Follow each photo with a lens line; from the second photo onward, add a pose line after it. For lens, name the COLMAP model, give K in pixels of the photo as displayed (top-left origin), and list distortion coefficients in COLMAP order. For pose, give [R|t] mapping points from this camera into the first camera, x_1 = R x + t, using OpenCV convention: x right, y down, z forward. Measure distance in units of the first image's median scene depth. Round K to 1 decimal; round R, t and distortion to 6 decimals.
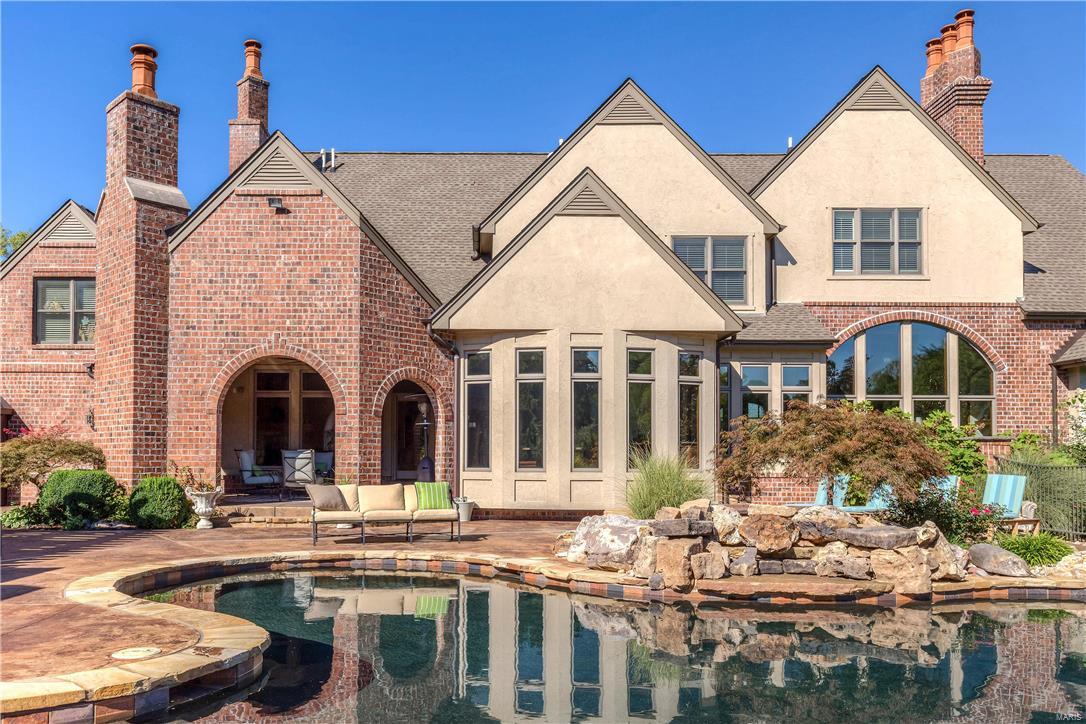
lens RADIAL K [[823.5, 0, 542.8], [0, 823.5, 443.0], [0, 0, 1]] dist [0.001604, 0.000341]
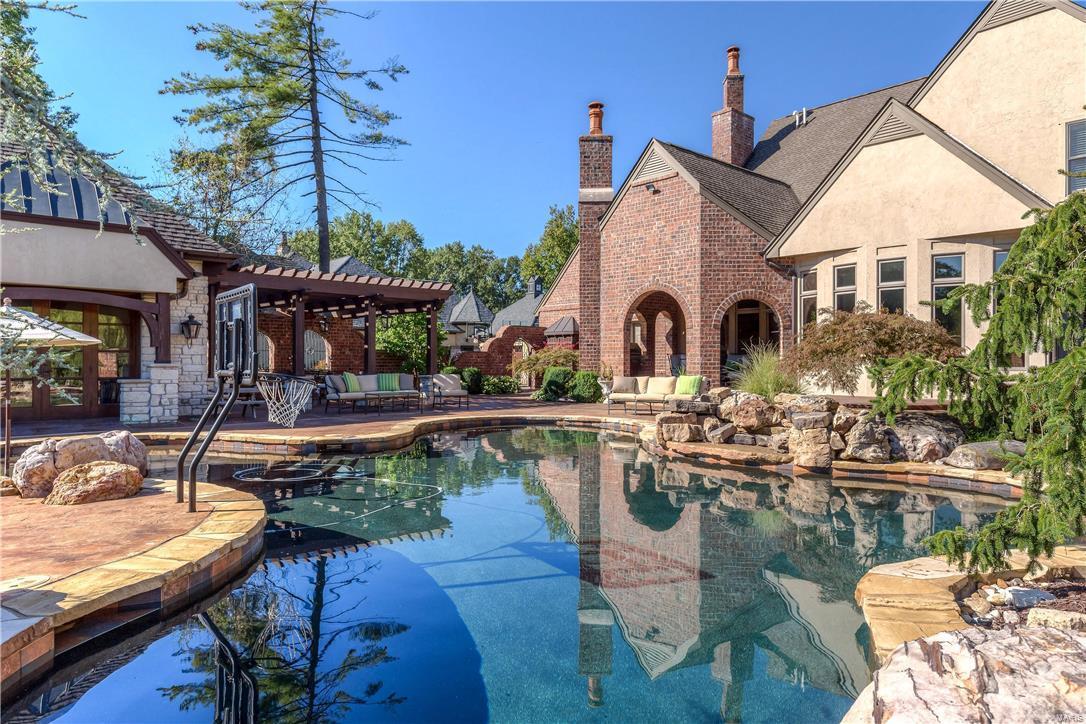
lens RADIAL K [[692.5, 0, 543.0], [0, 692.5, 362.0], [0, 0, 1]] dist [0.004667, 0.000144]
pose [[0.671229, -0.004154, -0.741239, 0.433933], [0.019686, 0.999731, 0.012224, 0.003415], [0.740989, -0.022797, 0.671130, 0.009676]]
